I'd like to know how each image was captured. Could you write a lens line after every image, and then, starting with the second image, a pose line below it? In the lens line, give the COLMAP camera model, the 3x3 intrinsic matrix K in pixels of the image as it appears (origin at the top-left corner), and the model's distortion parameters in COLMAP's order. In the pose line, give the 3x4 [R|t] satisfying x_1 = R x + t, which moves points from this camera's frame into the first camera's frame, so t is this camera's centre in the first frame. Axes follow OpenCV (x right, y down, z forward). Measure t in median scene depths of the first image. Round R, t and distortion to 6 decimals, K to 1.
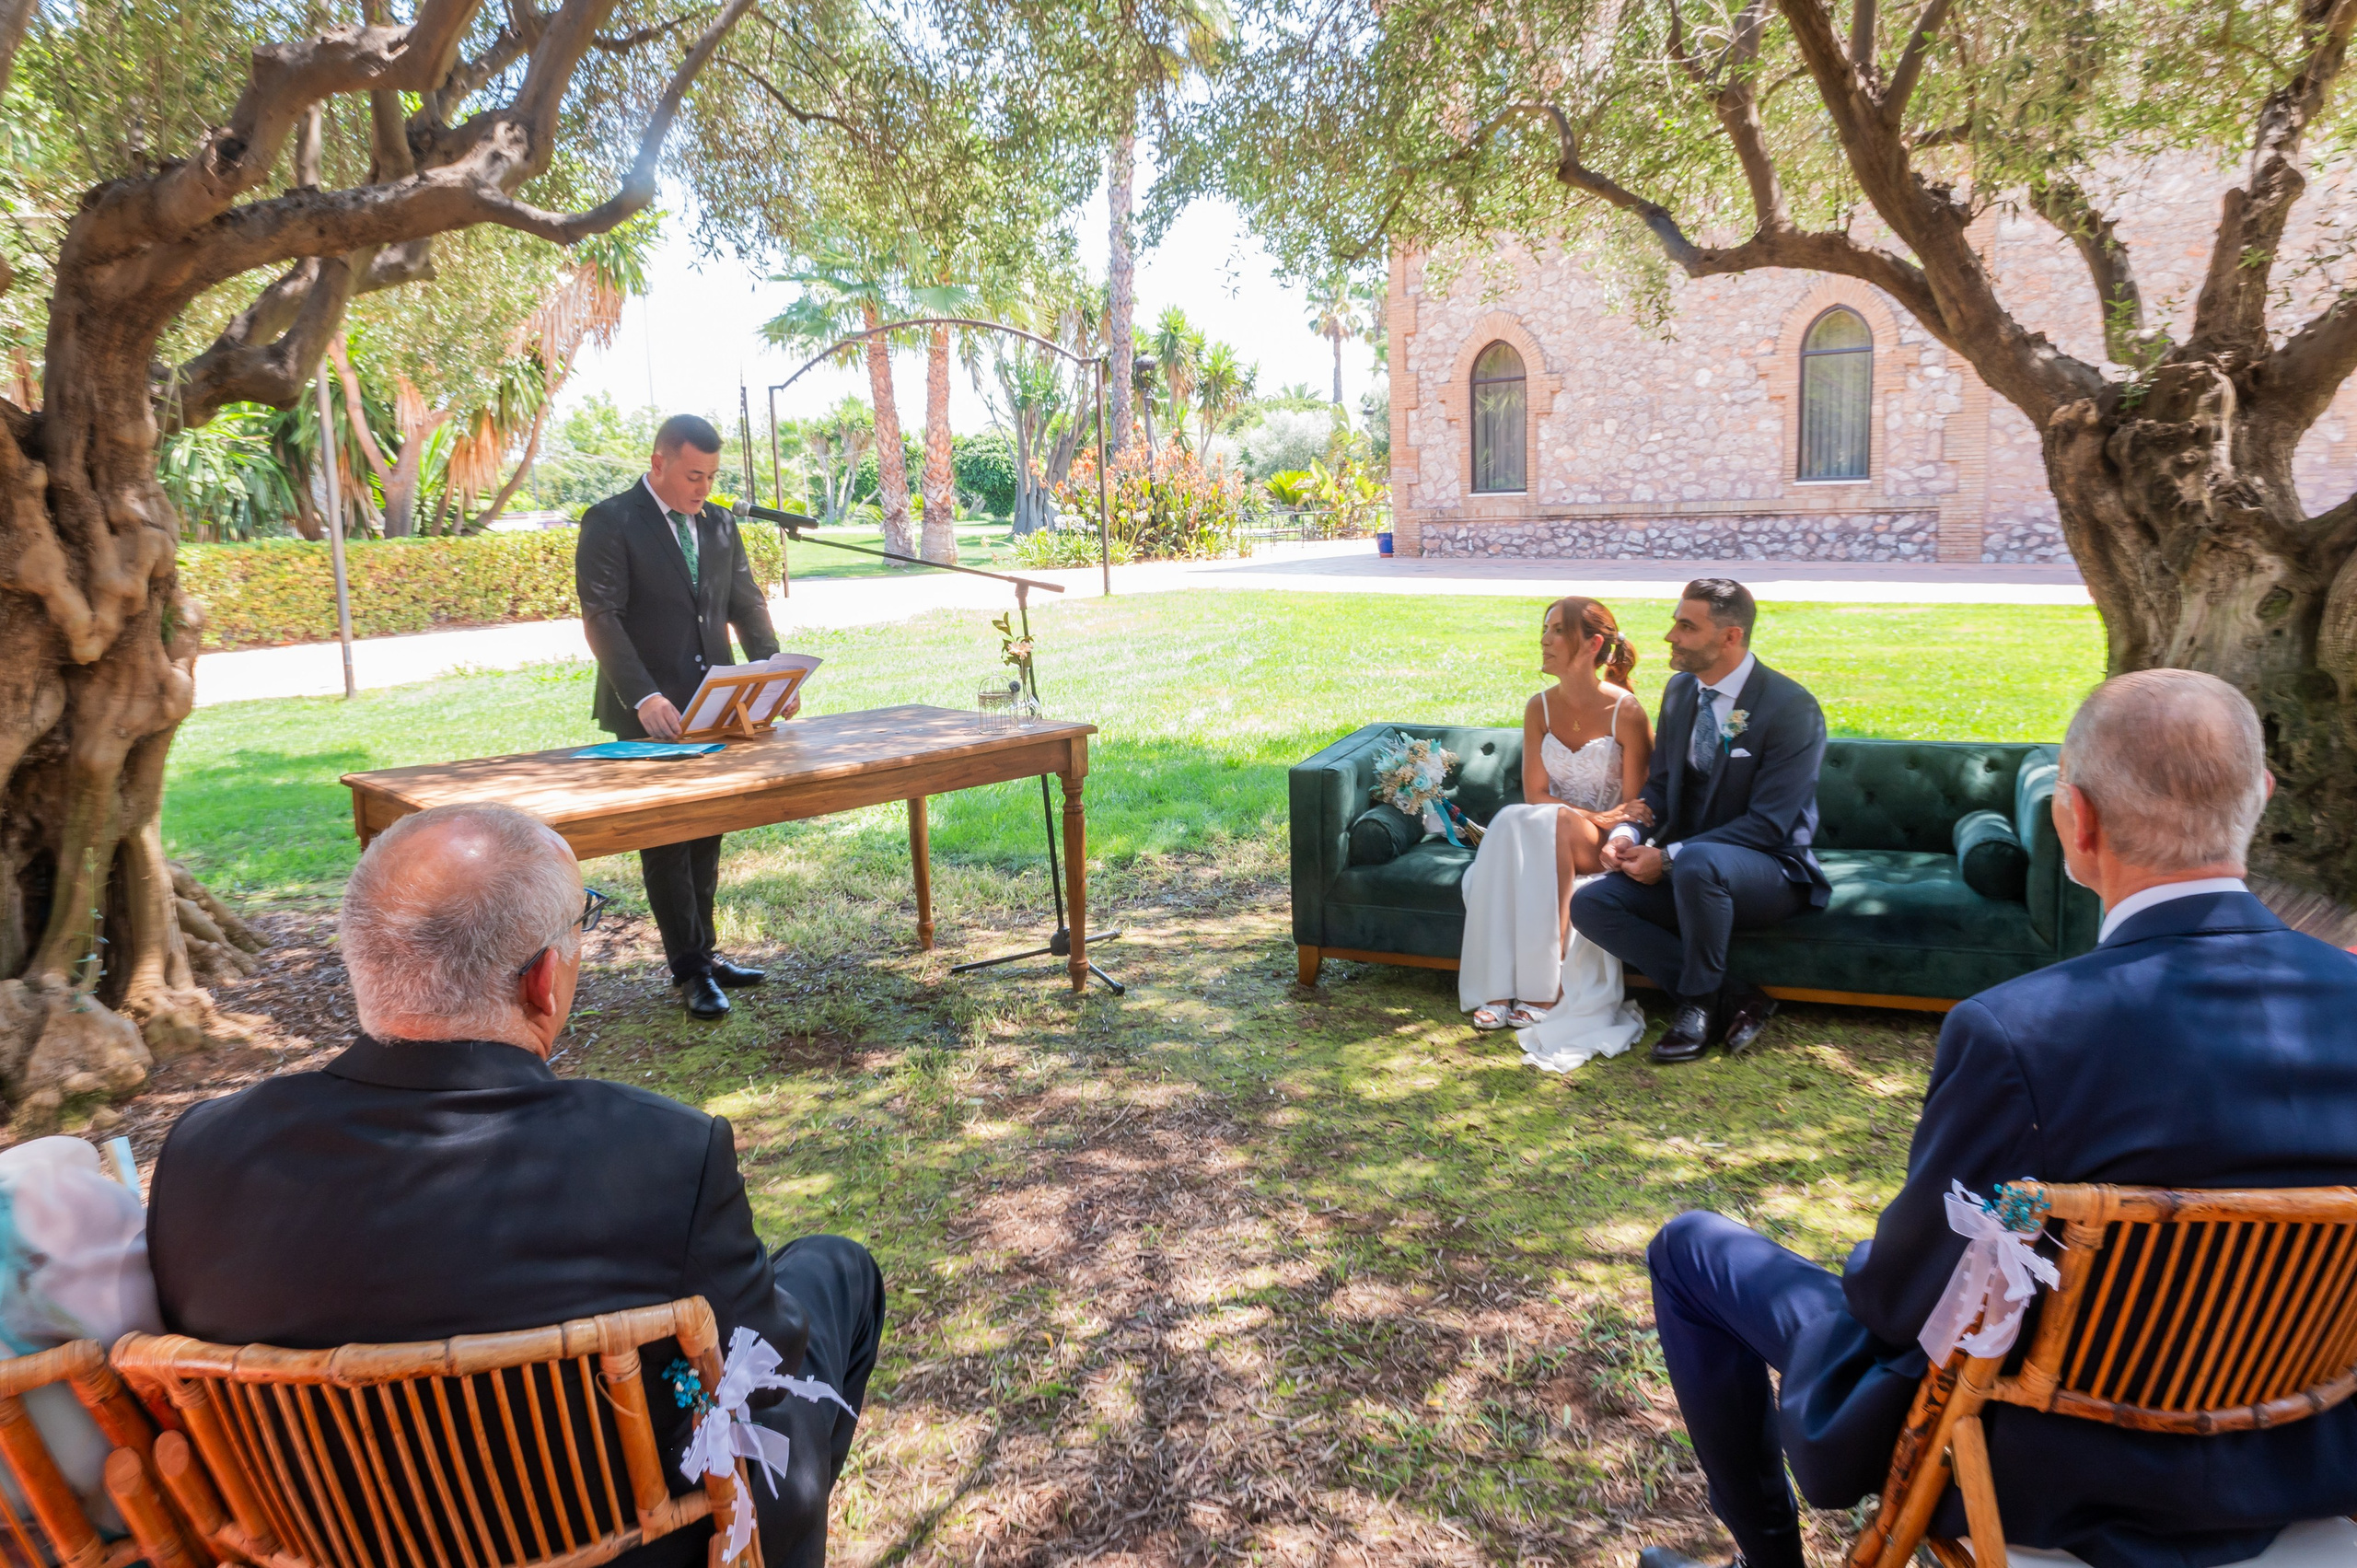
lens RADIAL K [[1627.0, 0, 1186.9], [0, 1627.0, 779.4], [0, 0, 1]] dist [-0.011330, -0.003851]
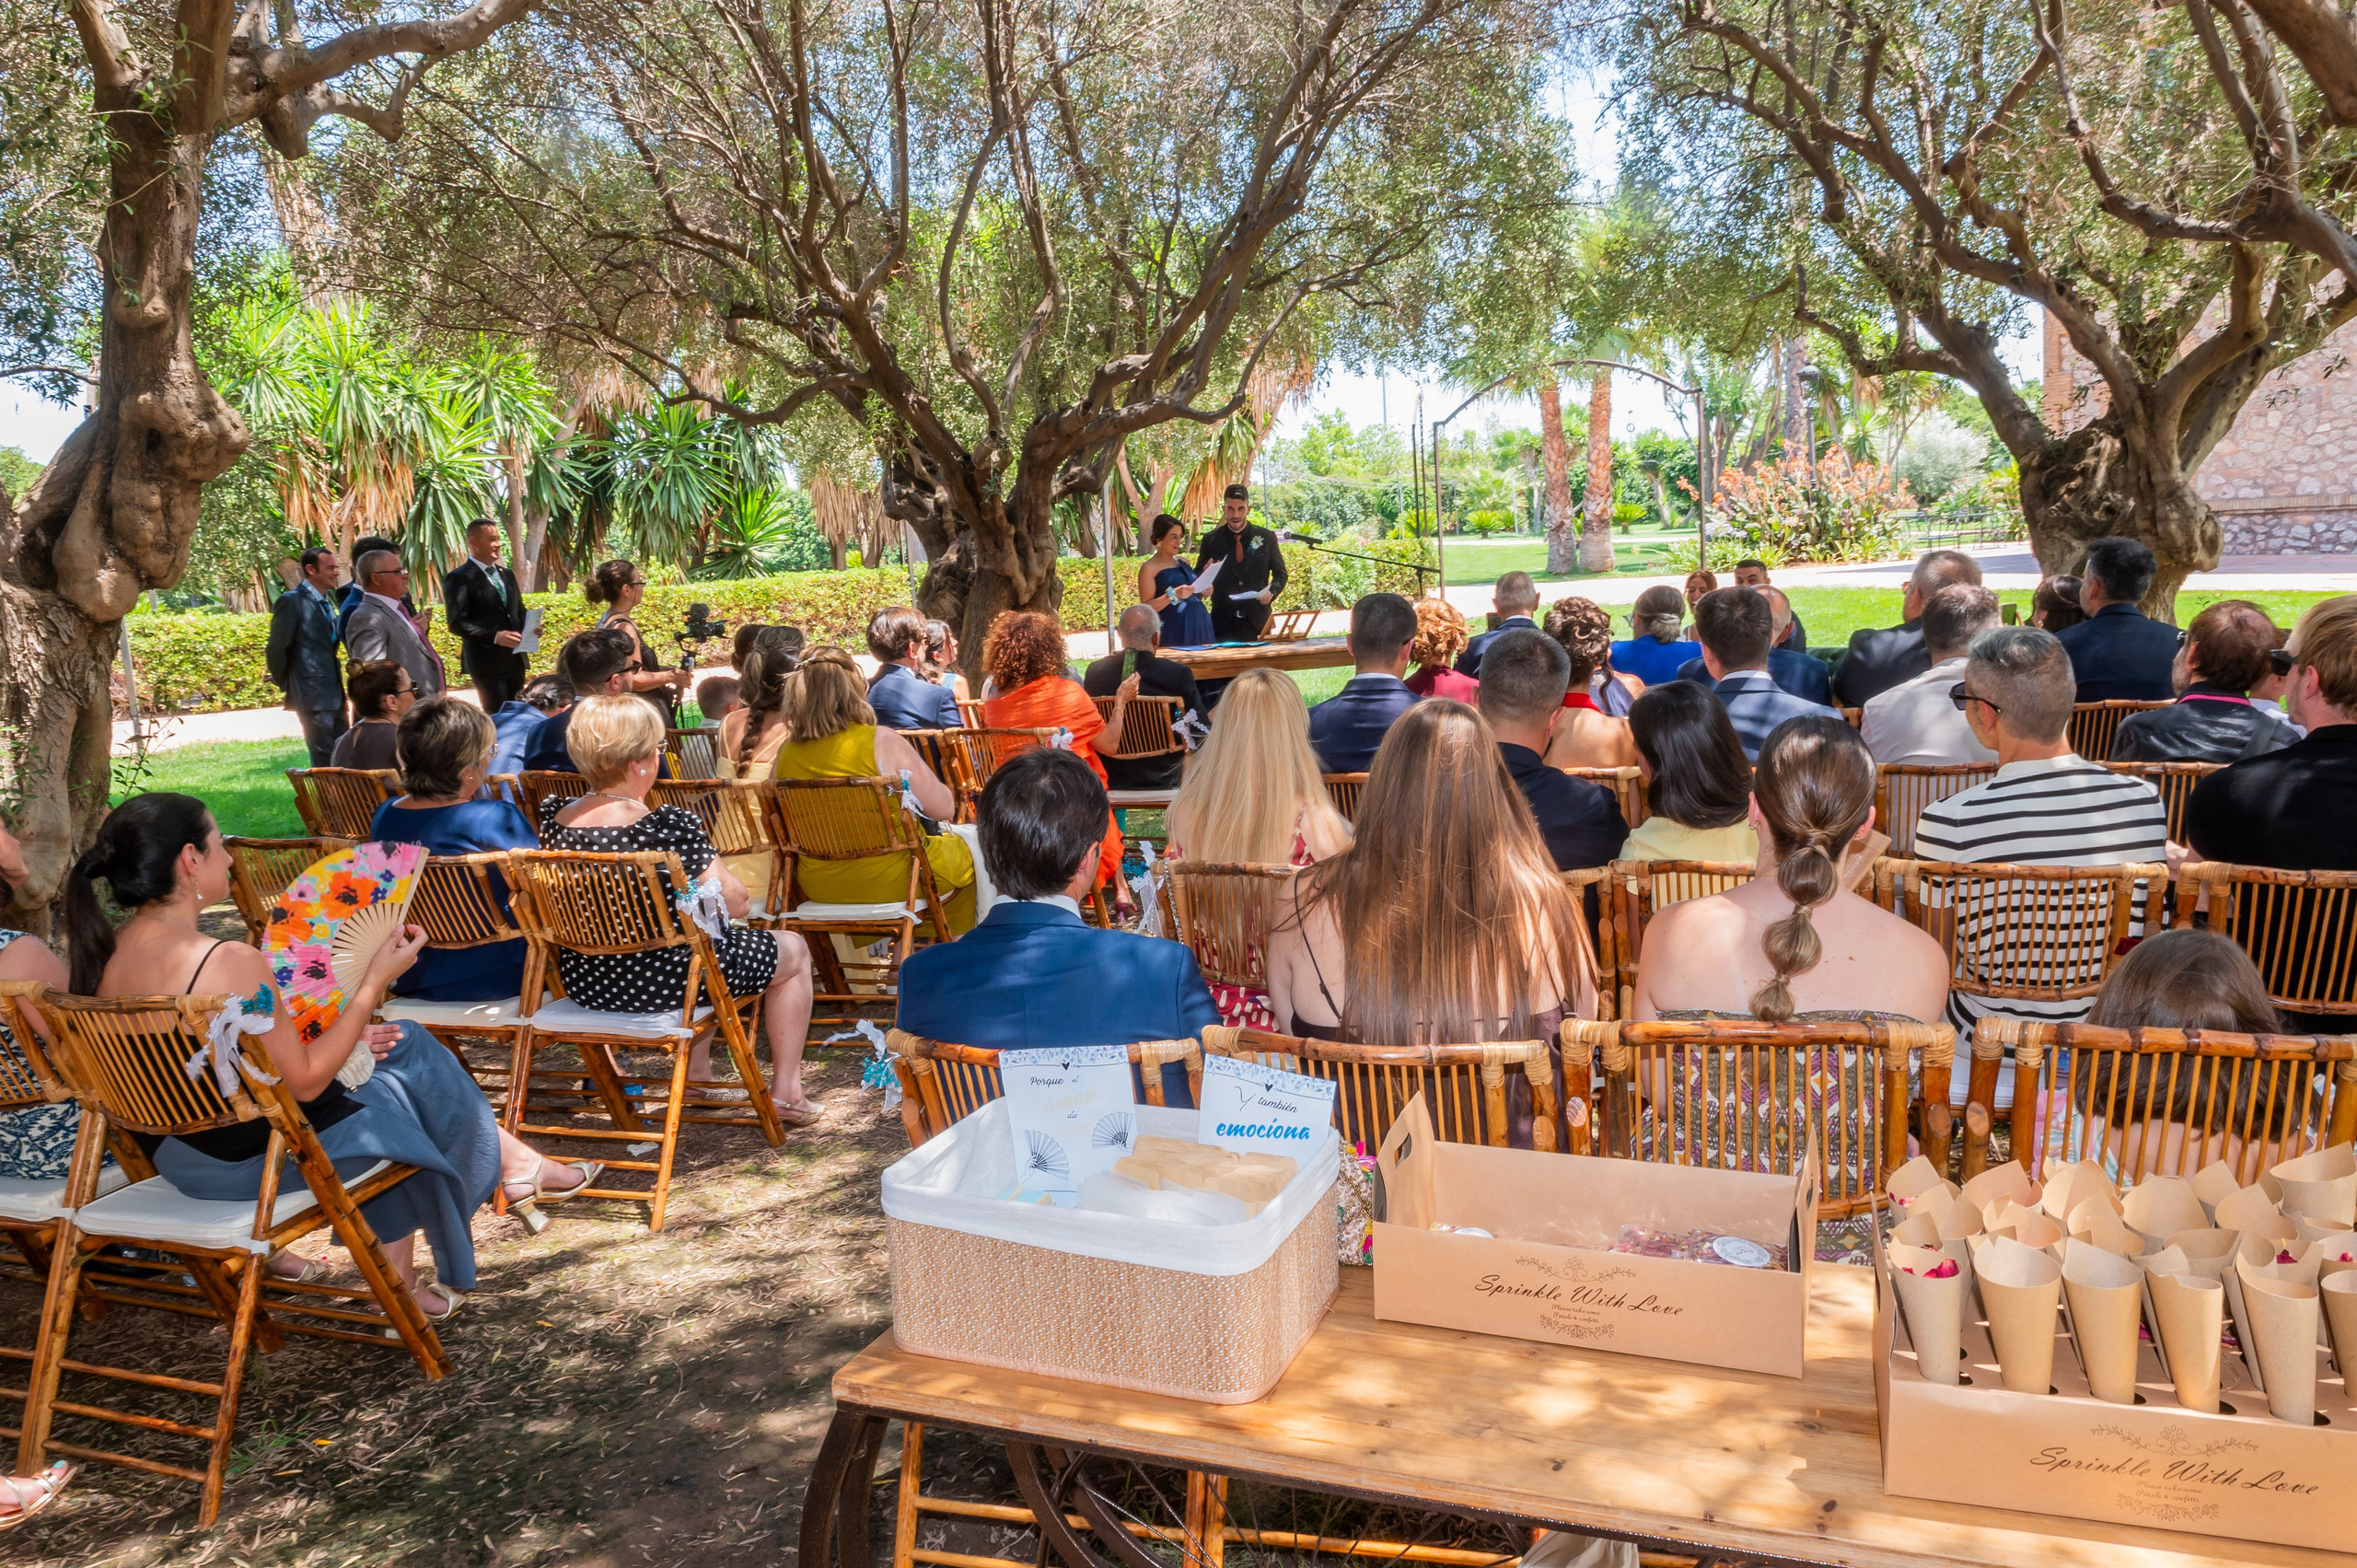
lens RADIAL K [[1791.3, 0, 1162.7], [0, 1791.3, 789.8], [0, 0, 1]] dist [-0.011168, -0.008074]
pose [[0.903398, 0.036264, -0.427266, 0.177474], [-0.042248, 0.999097, -0.004531, 0.054973], [0.426716, 0.022144, 0.904114, -0.353179]]
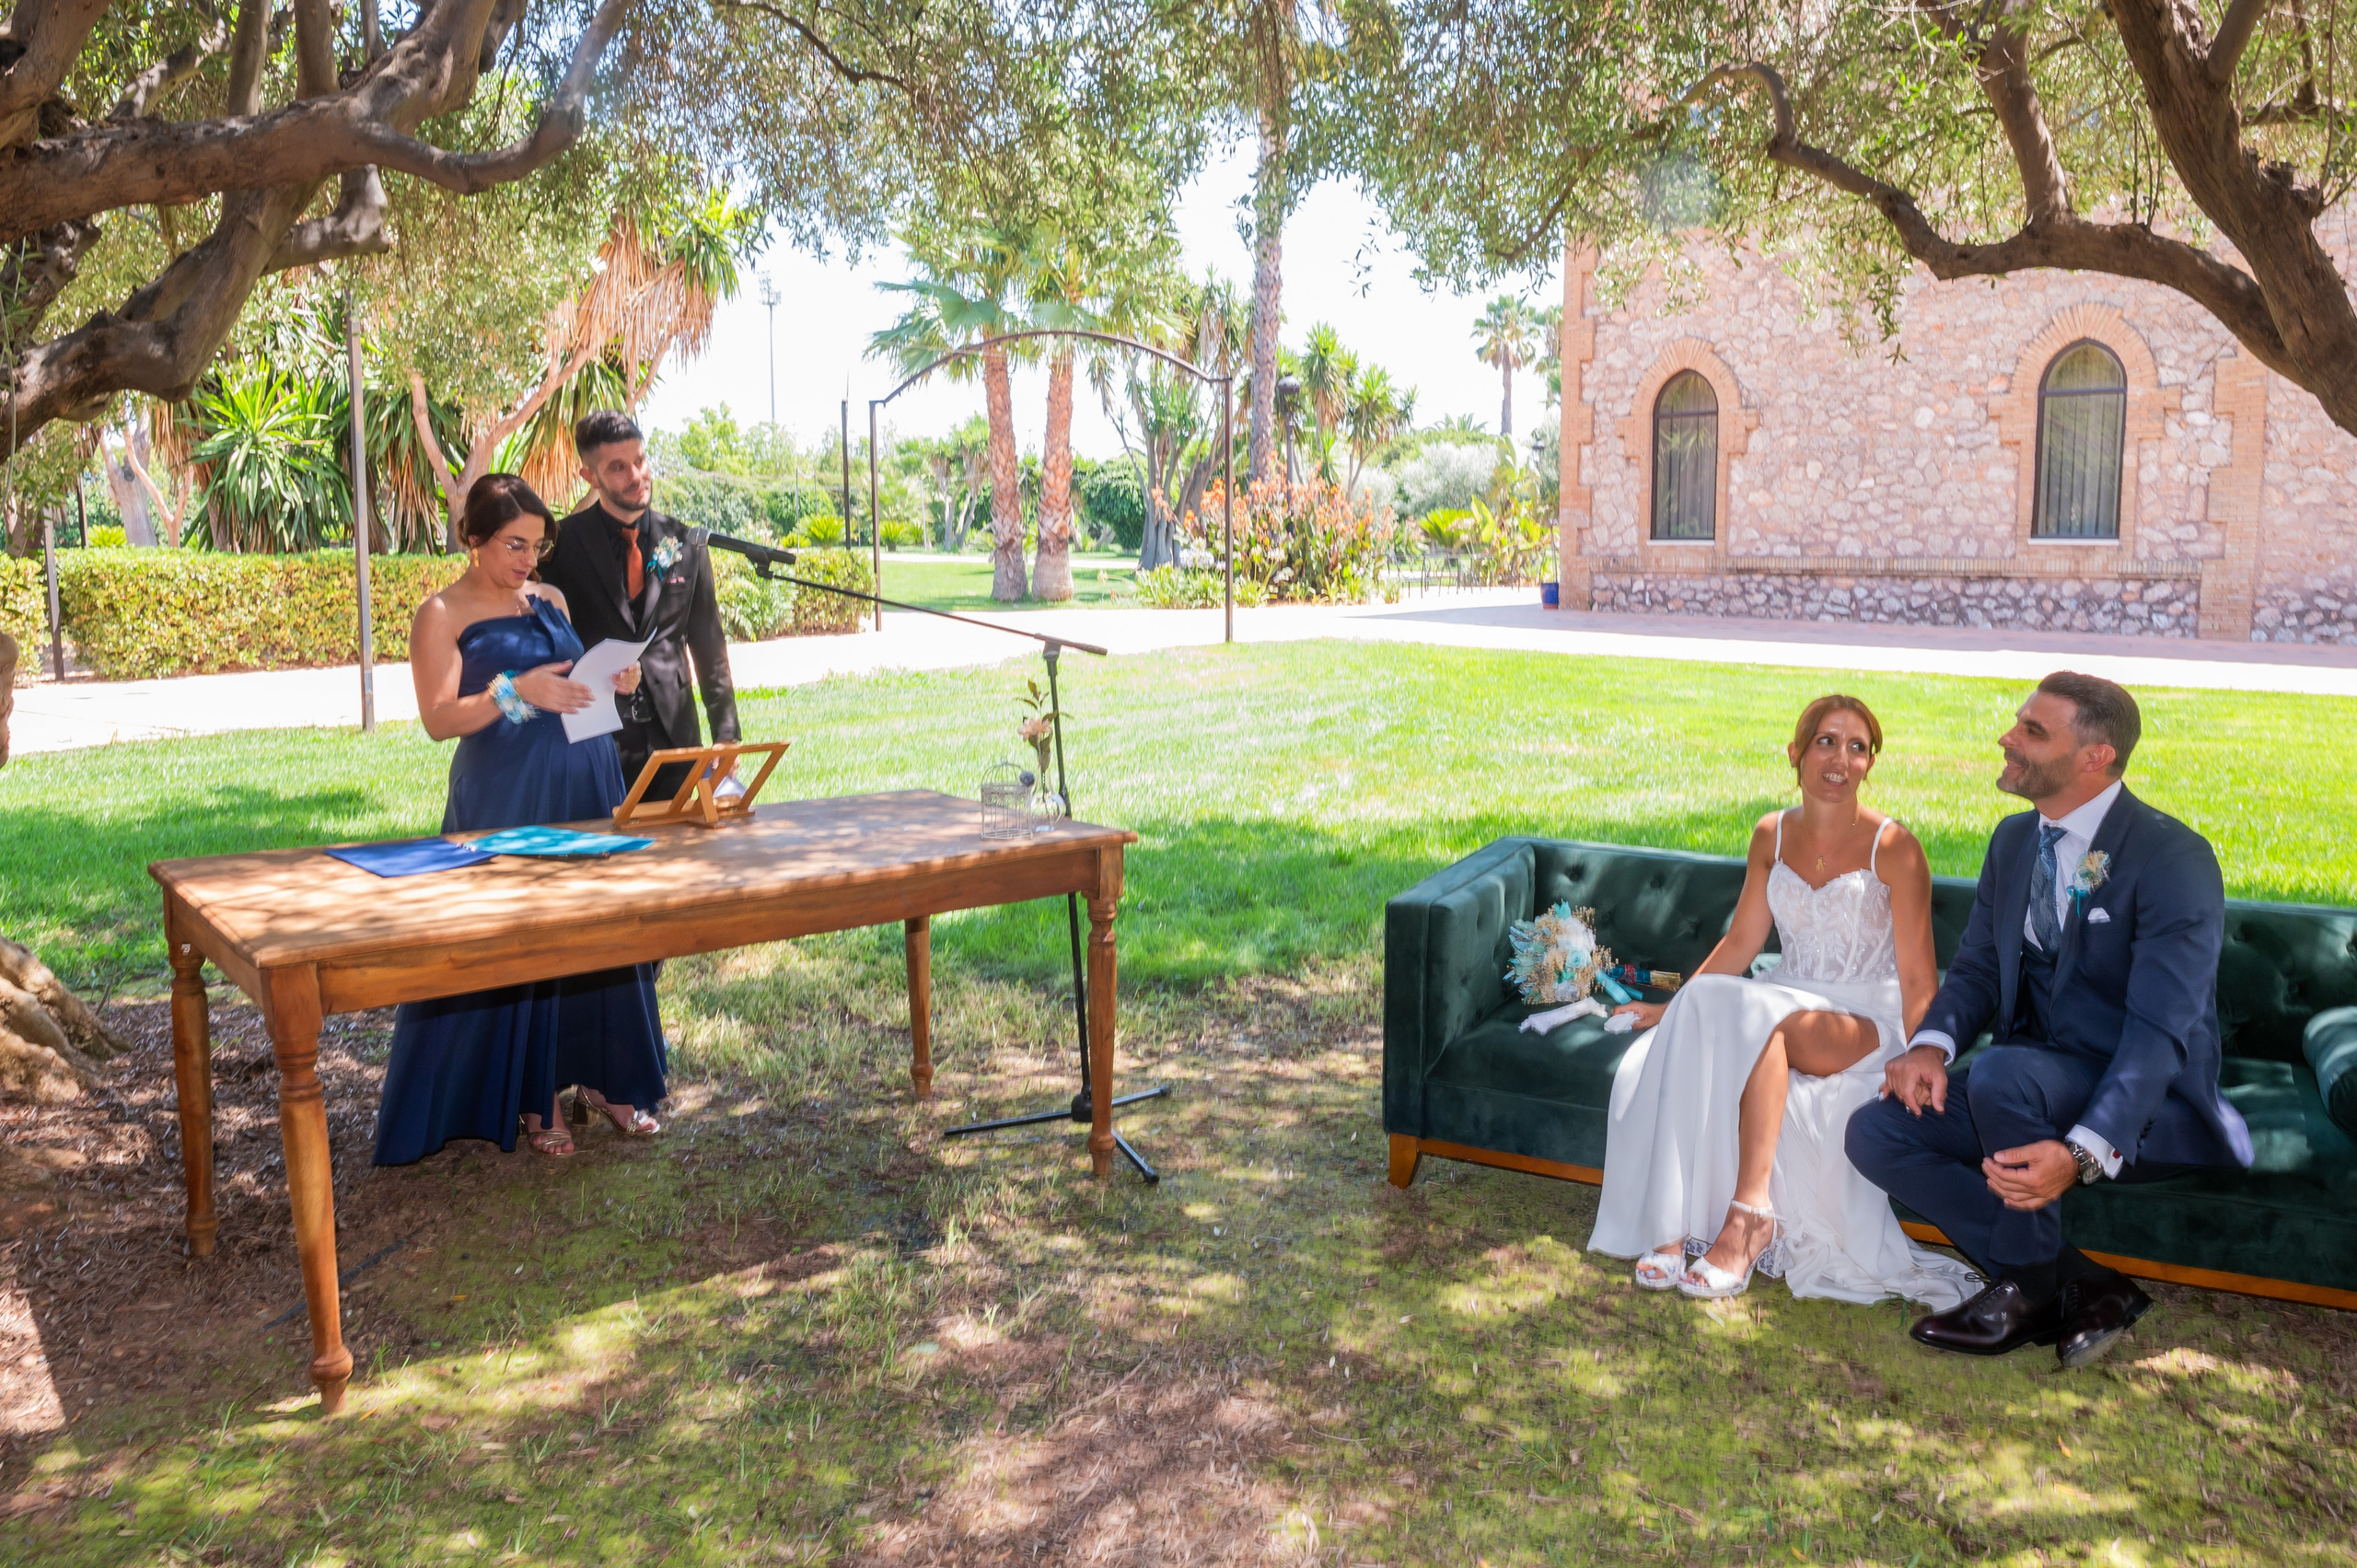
lens RADIAL K [[1761.2, 0, 1185.6], [0, 1761.2, 768.6], [0, 0, 1]] dist [-0.024963, -0.006589]
pose [[0.995814, 0.041014, -0.081689, 0.010431], [-0.044100, 0.998366, -0.036347, -0.010288], [0.080065, 0.039797, 0.995995, 0.053698]]
